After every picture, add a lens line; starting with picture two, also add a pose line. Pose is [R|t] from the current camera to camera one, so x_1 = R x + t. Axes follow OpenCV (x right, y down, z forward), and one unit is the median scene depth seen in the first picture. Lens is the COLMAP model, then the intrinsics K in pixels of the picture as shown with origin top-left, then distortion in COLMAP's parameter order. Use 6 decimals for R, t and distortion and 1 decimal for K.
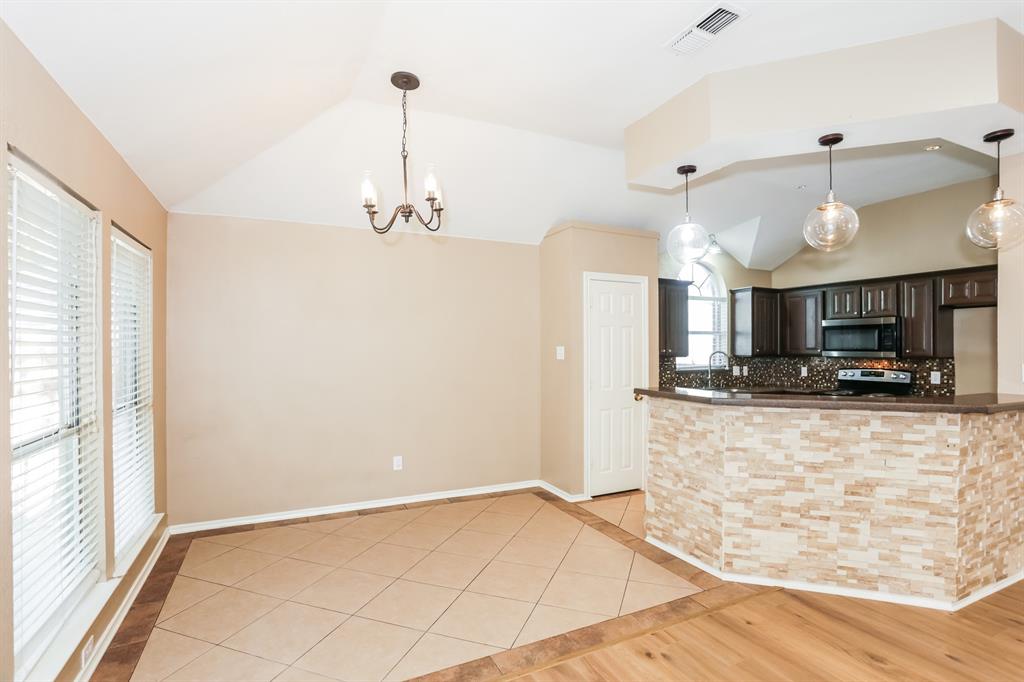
lens RADIAL K [[497.2, 0, 509.9], [0, 497.2, 345.9], [0, 0, 1]] dist [-0.065828, 0.024688]
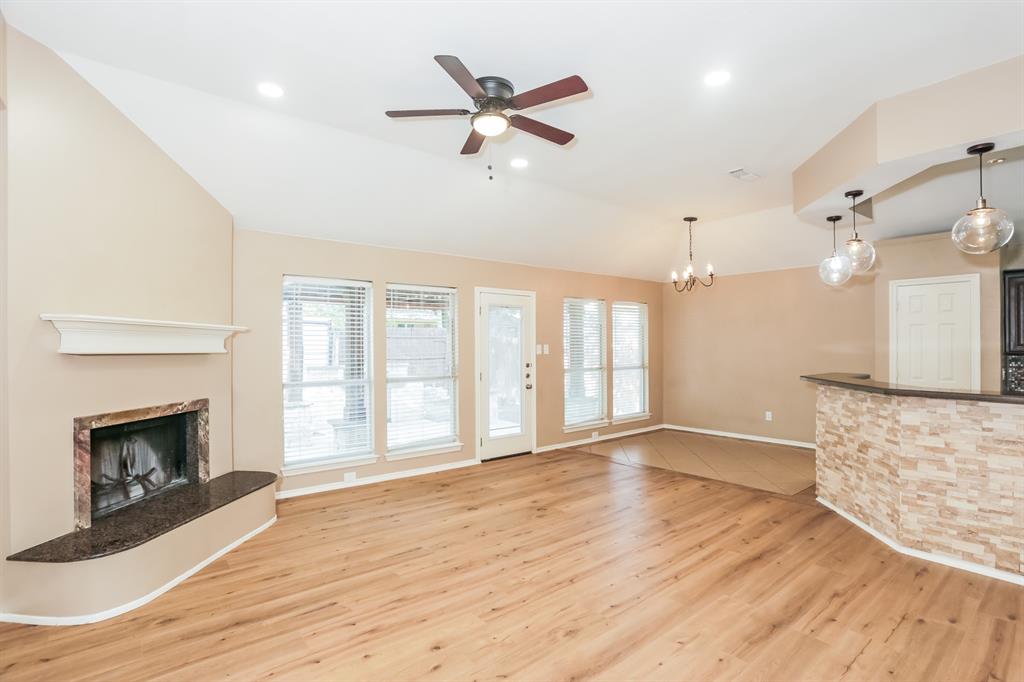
lens RADIAL K [[497.2, 0, 512.6], [0, 497.2, 341.1], [0, 0, 1]] dist [-0.065828, 0.024688]
pose [[0.235080, -0.004929, -0.971964, 1.021231], [0.005864, 0.999976, -0.003653, -0.004091], [0.971958, -0.004841, 0.235103, -0.158677]]
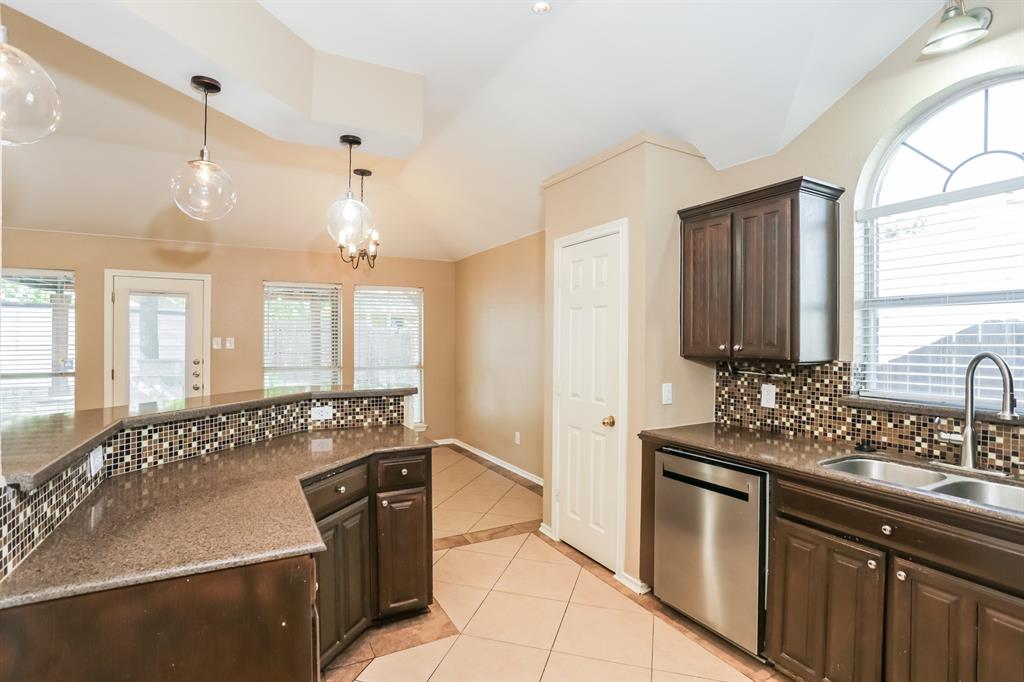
lens RADIAL K [[497.2, 0, 510.6], [0, 497.2, 334.1], [0, 0, 1]] dist [-0.065828, 0.024688]
pose [[0.054322, -0.005794, -0.998507, 0.865367], [-0.000428, 0.999983, -0.005826, -0.000480], [0.998523, 0.000744, 0.054319, 0.844865]]
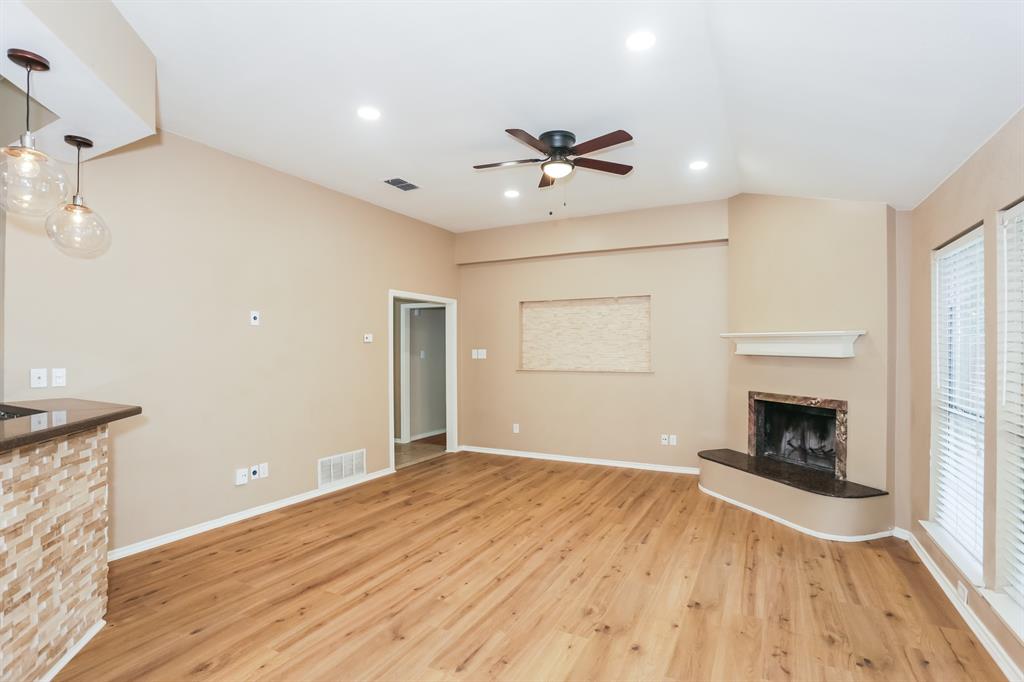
lens RADIAL K [[497.2, 0, 514.7], [0, 497.2, 348.4], [0, 0, 1]] dist [-0.065828, 0.024688]
pose [[-0.600399, 0.006137, 0.799677, -0.186874], [-0.000135, 0.999970, -0.007776, 0.000894], [-0.799700, -0.004776, -0.600380, 0.484937]]
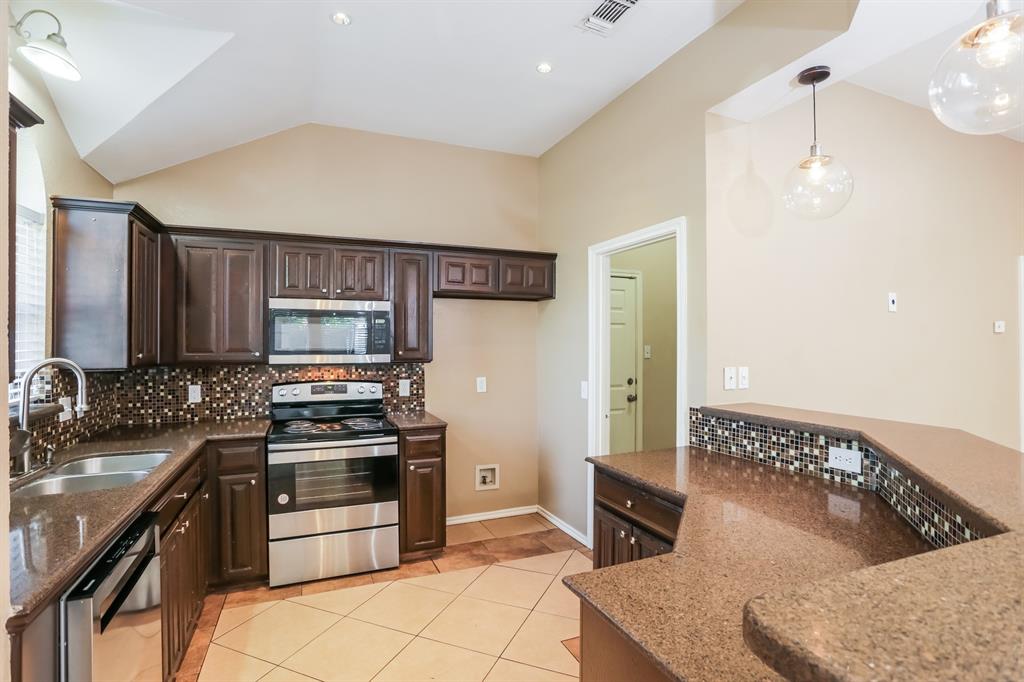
lens RADIAL K [[497.2, 0, 501.1], [0, 497.2, 344.1], [0, 0, 1]] dist [-0.065828, 0.024688]
pose [[0.054672, -0.001121, 0.998504, 0.129949], [-0.002502, 0.999996, 0.001260, -0.003129], [-0.998501, -0.002567, 0.054669, 0.829384]]
